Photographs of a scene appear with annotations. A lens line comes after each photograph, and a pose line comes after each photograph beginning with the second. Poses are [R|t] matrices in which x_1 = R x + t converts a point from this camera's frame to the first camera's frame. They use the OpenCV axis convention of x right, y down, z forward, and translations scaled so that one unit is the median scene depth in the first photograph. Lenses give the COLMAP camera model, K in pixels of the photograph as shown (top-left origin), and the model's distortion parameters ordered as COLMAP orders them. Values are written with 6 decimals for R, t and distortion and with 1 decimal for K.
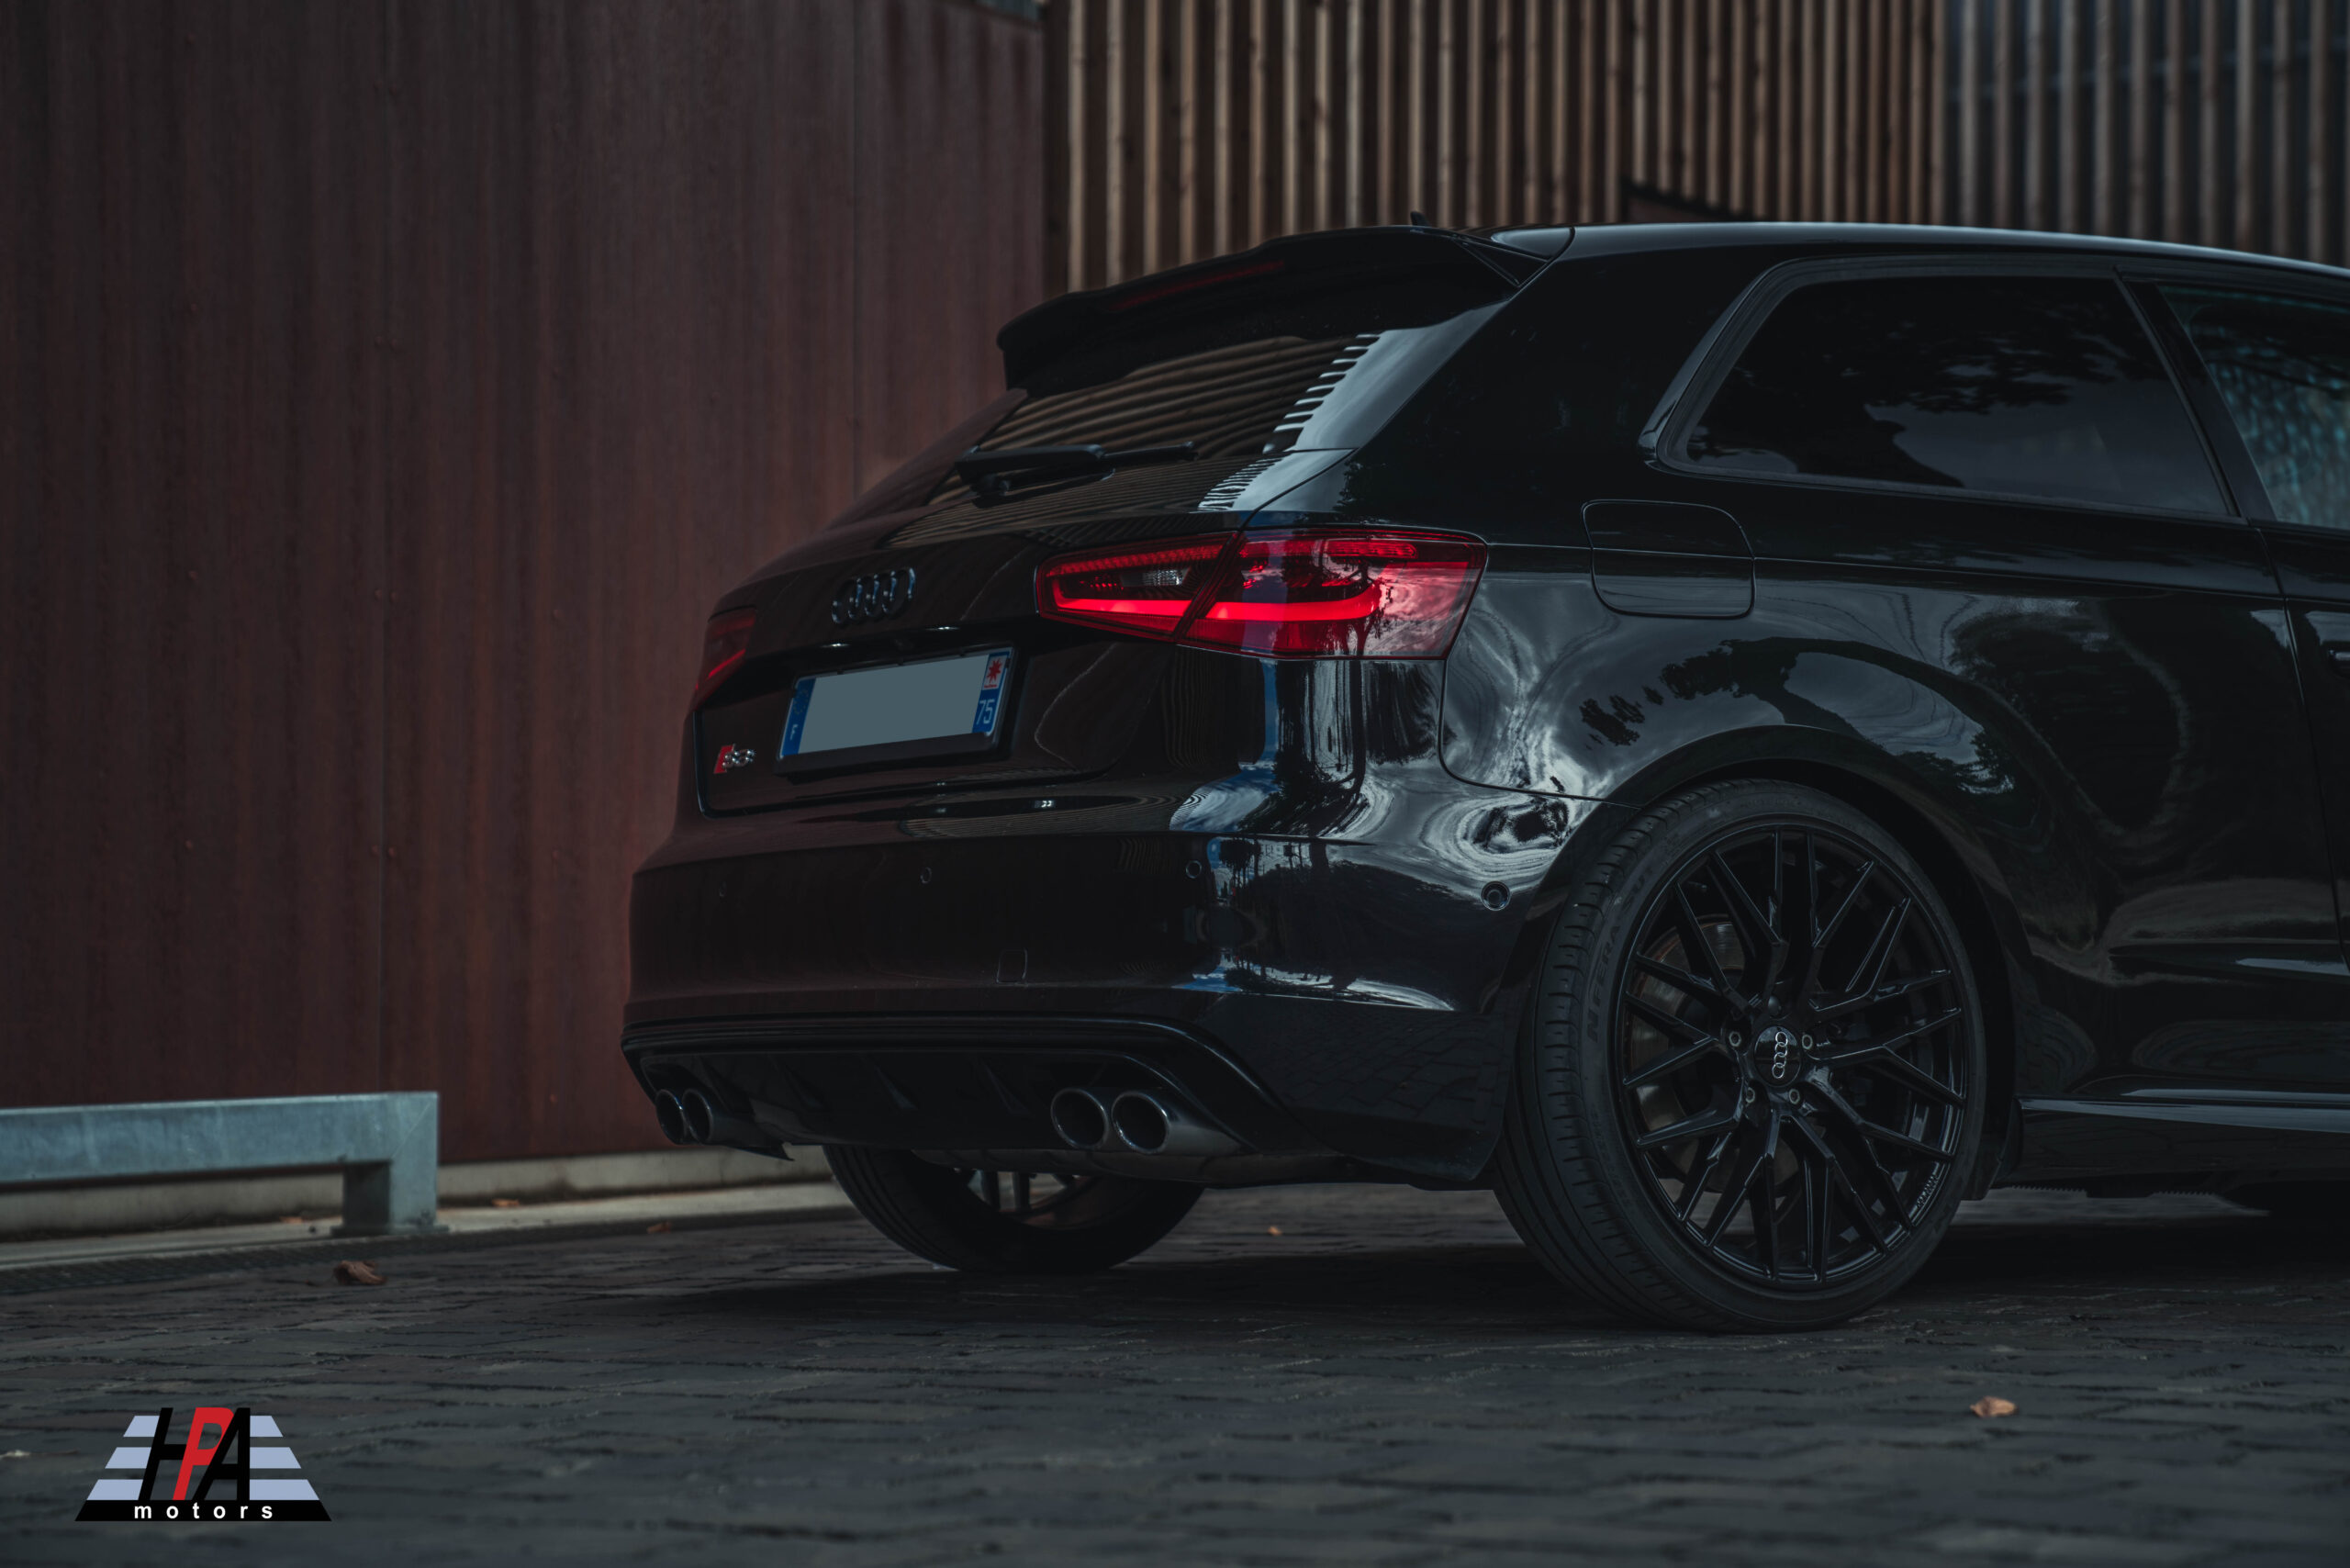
lens RADIAL K [[4607.3, 0, 1175.0], [0, 4607.3, 784.0], [0, 0, 1]] dist [0.036336, 2.775875]
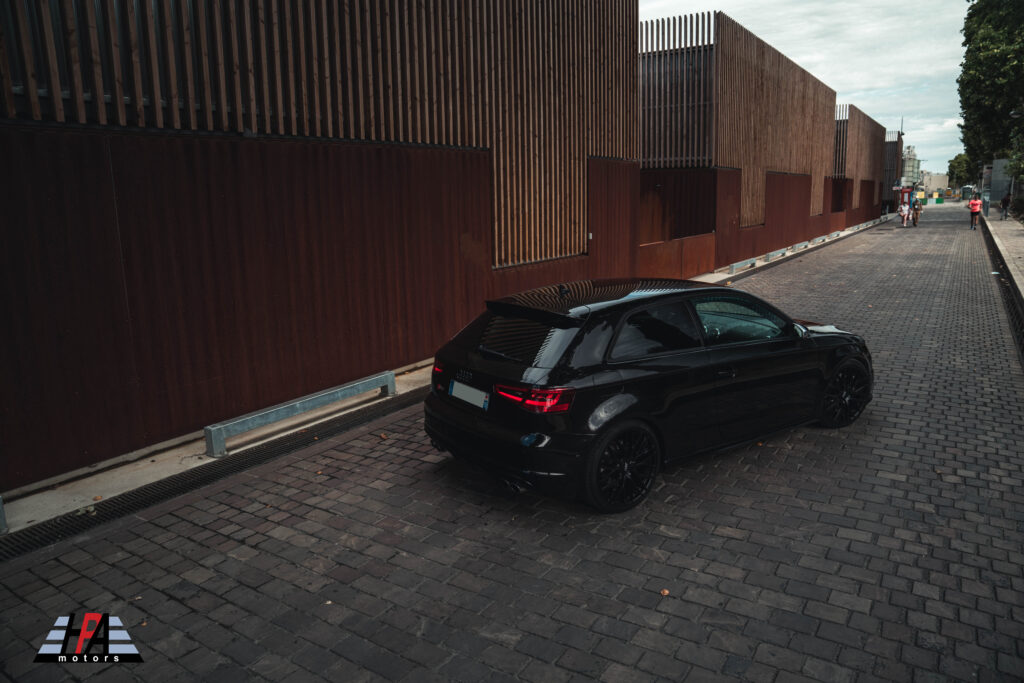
lens RADIAL K [[706.5, 0, 512.0], [0, 706.5, 341.5], [0, 0, 1]] dist [-0.133123, 0.109329]
pose [[0.999779, -0.020917, -0.002168, -0.003675], [0.020807, 0.969006, 0.246160, -0.195907], [-0.003048, -0.246150, 0.969227, 0.121001]]
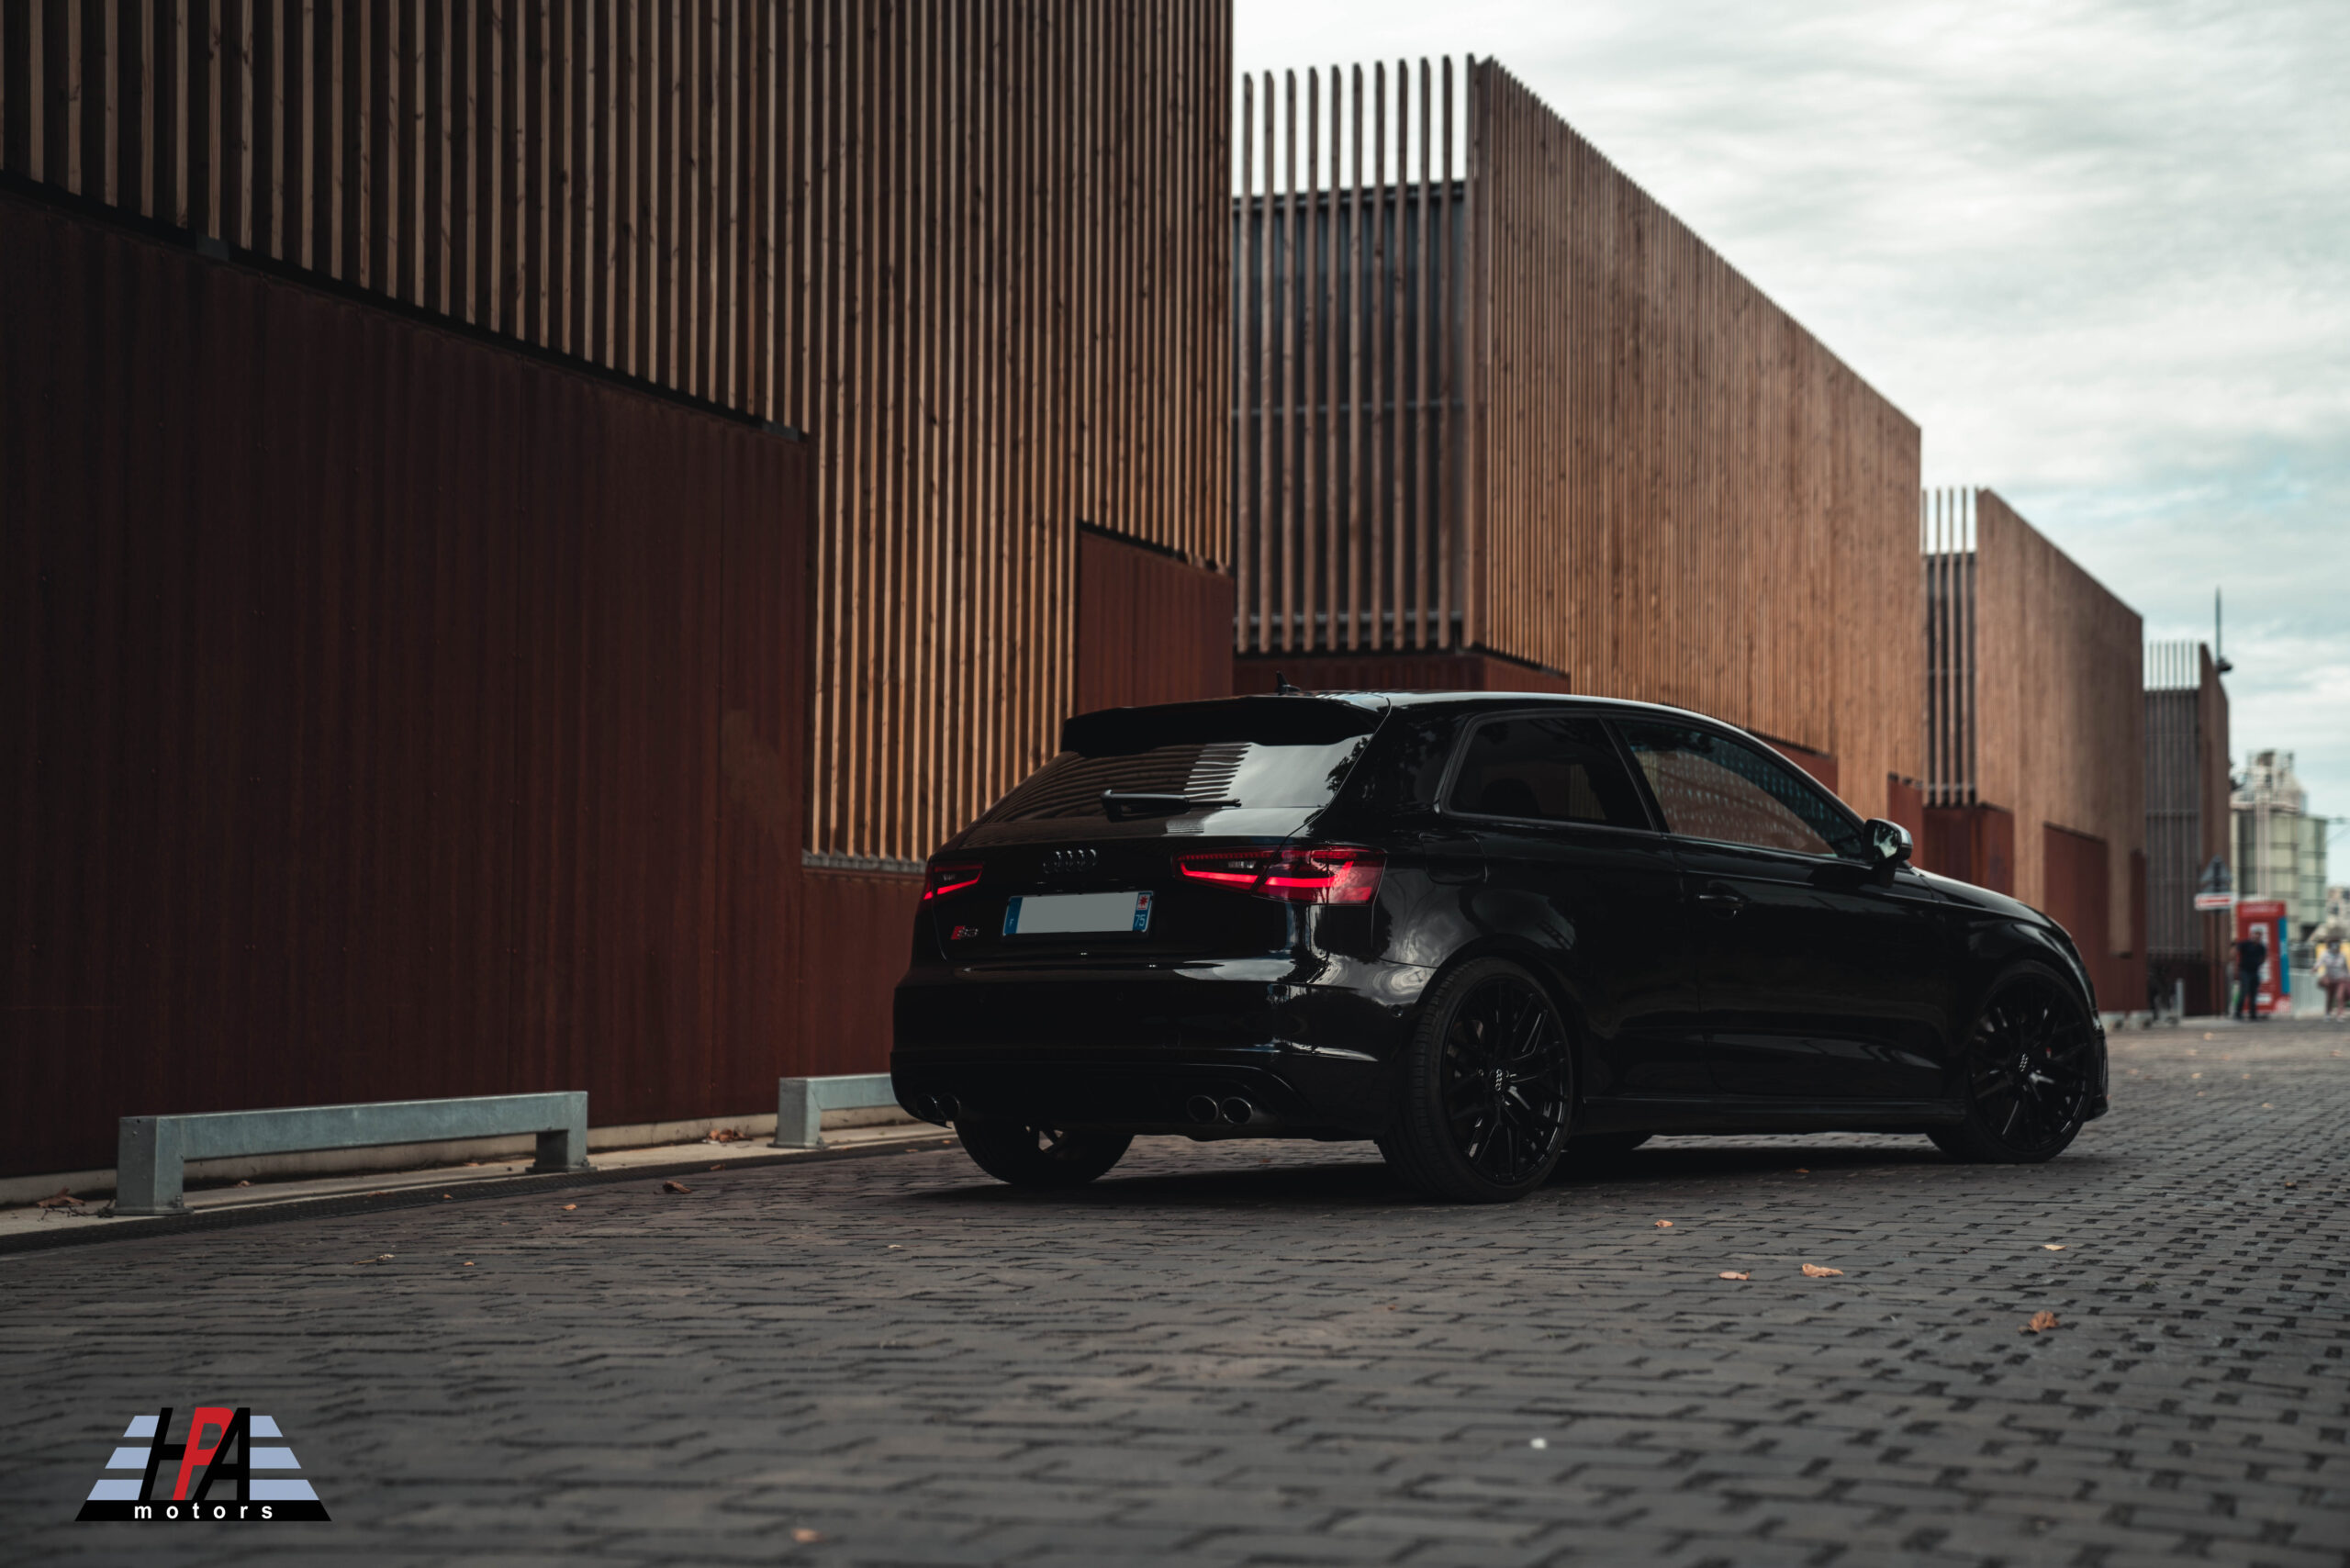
lens RADIAL K [[3794.1, 0, 1175.0], [0, 3794.1, 784.0], [0, 0, 1]] dist [0.278997, 0.084800]
pose [[0.971423, 0.020094, 0.236501, -0.292832], [-0.018194, 0.999782, -0.010210, -0.040325], [-0.236655, 0.005615, 0.971578, -0.483438]]
